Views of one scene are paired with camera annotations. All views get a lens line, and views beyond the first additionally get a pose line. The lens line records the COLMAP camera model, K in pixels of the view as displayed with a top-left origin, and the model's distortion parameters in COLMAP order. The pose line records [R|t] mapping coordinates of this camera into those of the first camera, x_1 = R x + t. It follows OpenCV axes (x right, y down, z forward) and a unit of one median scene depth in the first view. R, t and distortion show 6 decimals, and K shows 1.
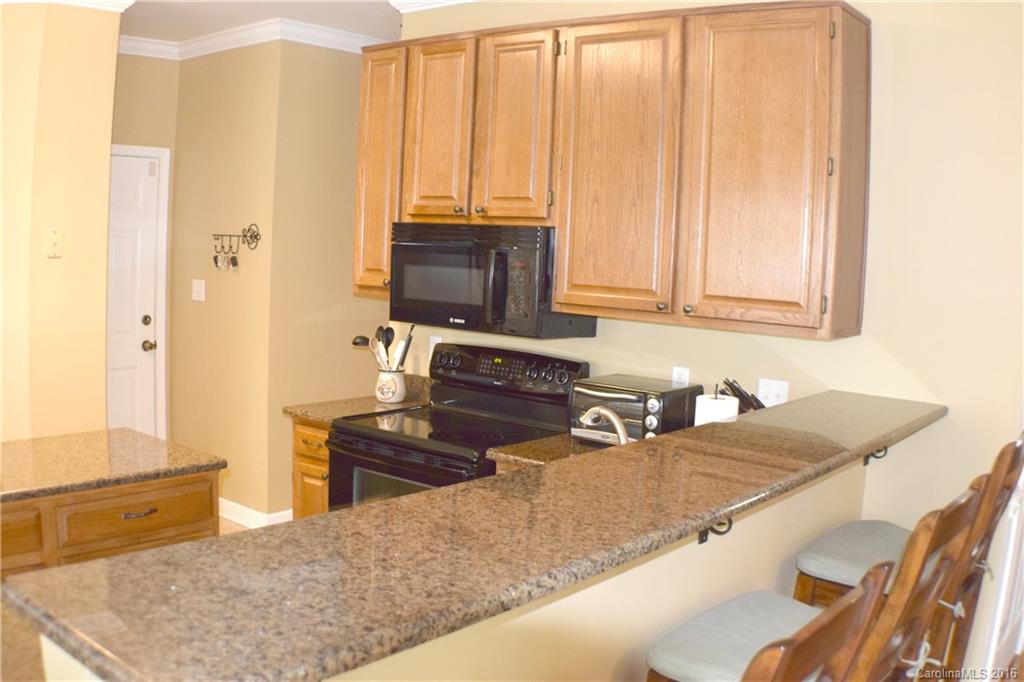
lens RADIAL K [[1017.9, 0, 512.0], [0, 1017.9, 341.0], [0, 0, 1]] dist [-0.307278, 0.034609]
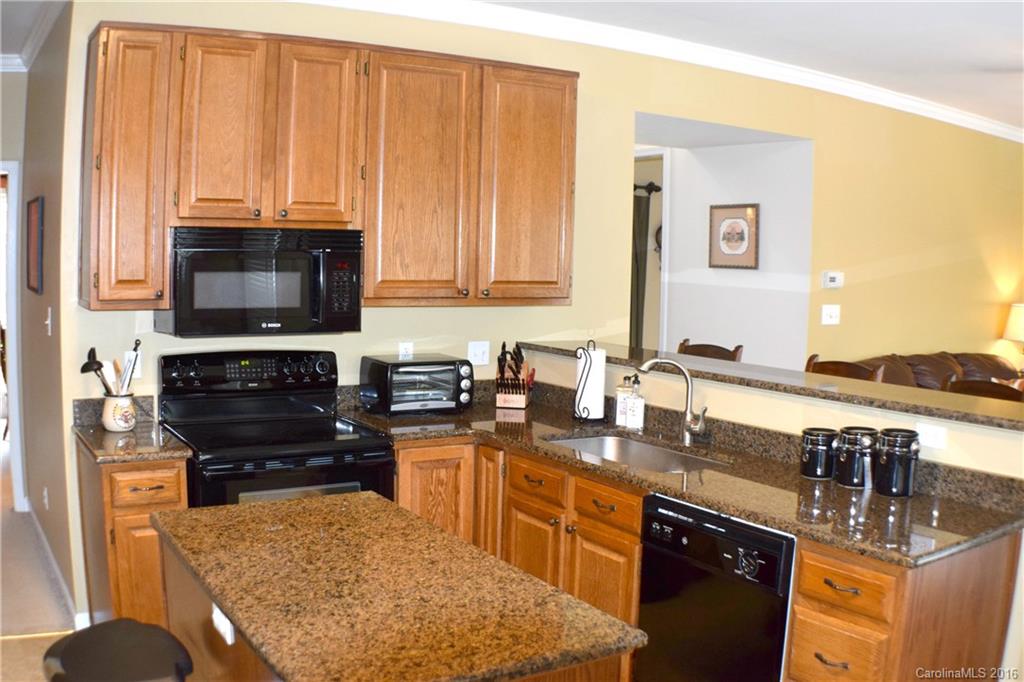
lens RADIAL K [[1017.9, 0, 512.0], [0, 1017.9, 341.0], [0, 0, 1]] dist [-0.307278, 0.034609]
pose [[0.327186, -0.115358, 0.937892, -0.911436], [0.081781, 0.992253, 0.093515, -0.077978], [-0.941414, 0.046105, 0.334085, 0.459582]]
